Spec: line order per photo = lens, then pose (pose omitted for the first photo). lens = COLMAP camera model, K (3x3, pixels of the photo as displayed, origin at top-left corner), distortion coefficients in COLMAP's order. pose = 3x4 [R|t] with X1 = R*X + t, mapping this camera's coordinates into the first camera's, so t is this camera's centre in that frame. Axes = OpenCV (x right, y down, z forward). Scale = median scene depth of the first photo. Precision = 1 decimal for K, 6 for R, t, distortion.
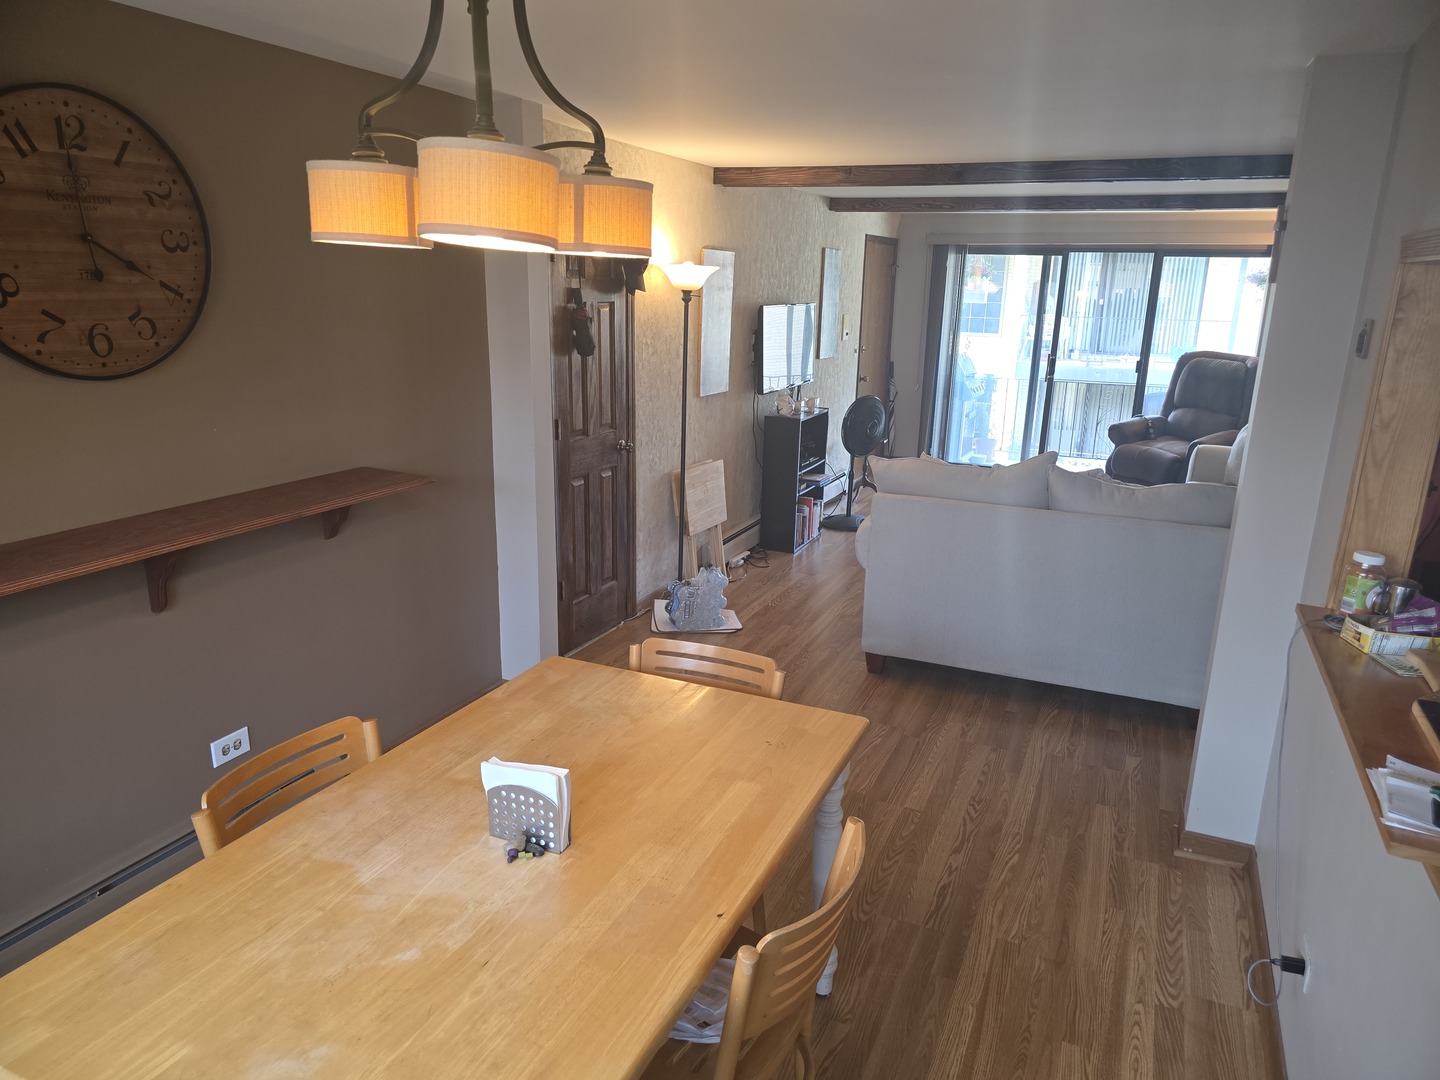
lens RADIAL K [[967.9, 0, 719.3], [0, 967.9, 541.0], [0, 0, 1]] dist [0.020475, -0.006526]
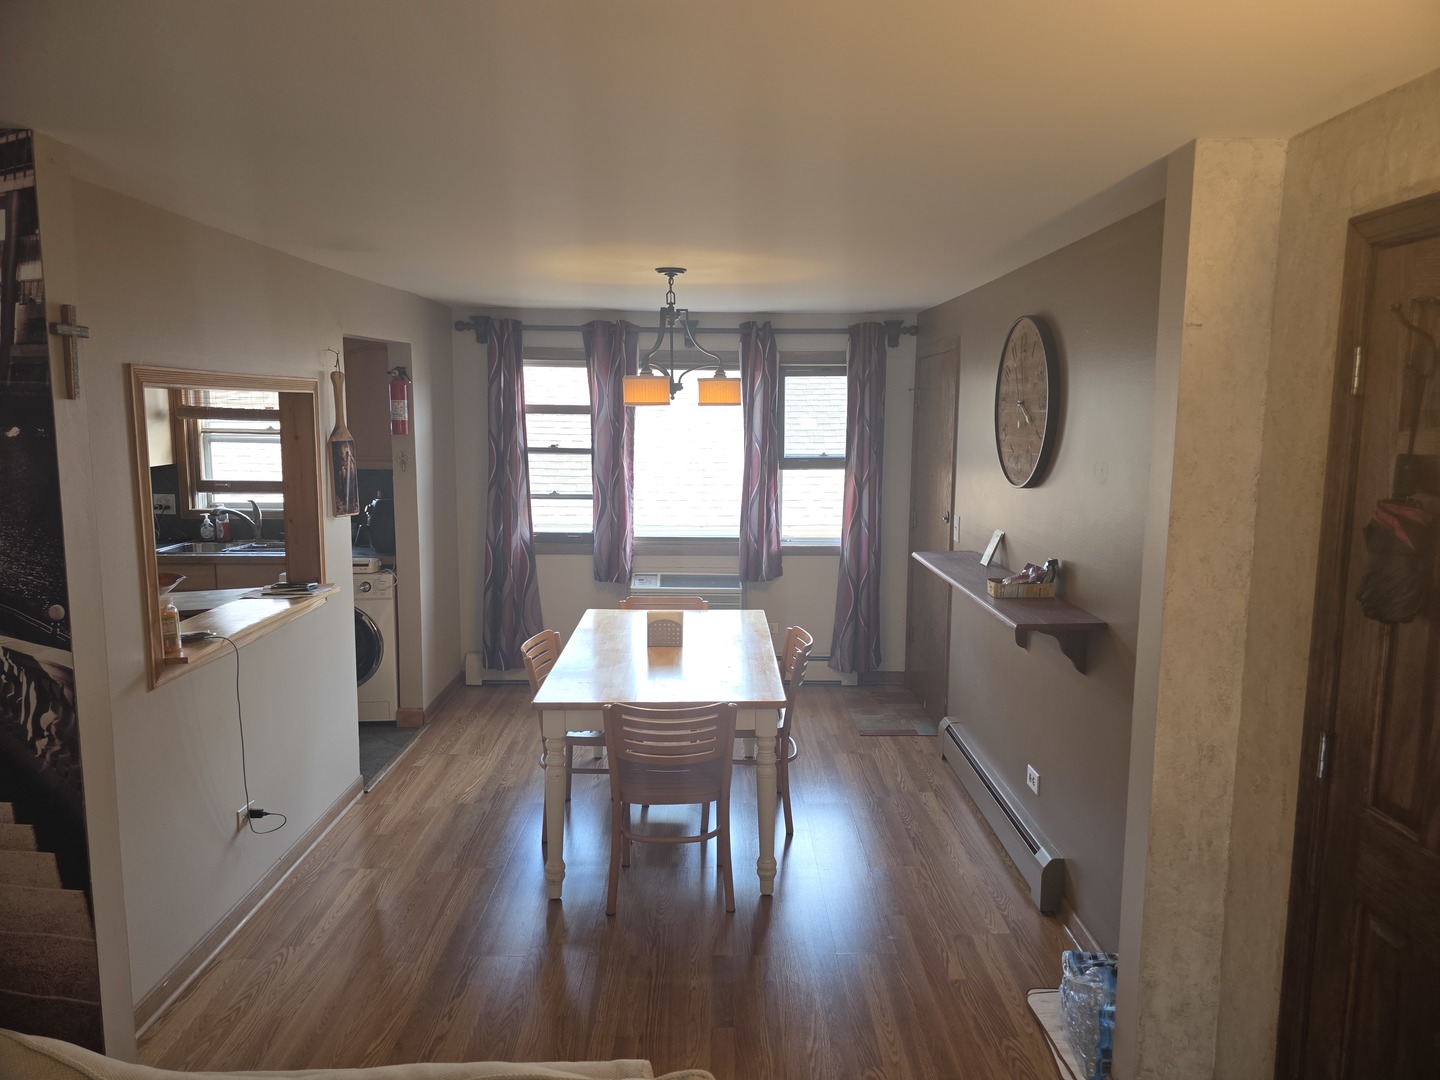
lens RADIAL K [[967.9, 0, 718.2], [0, 967.9, 548.2], [0, 0, 1]] dist [0.020475, -0.006526]
pose [[-0.910050, 0.027904, -0.413559, 0.377755], [-0.134631, 0.923737, 0.358587, -0.454135], [0.392026, 0.382010, -0.836890, 1.713827]]
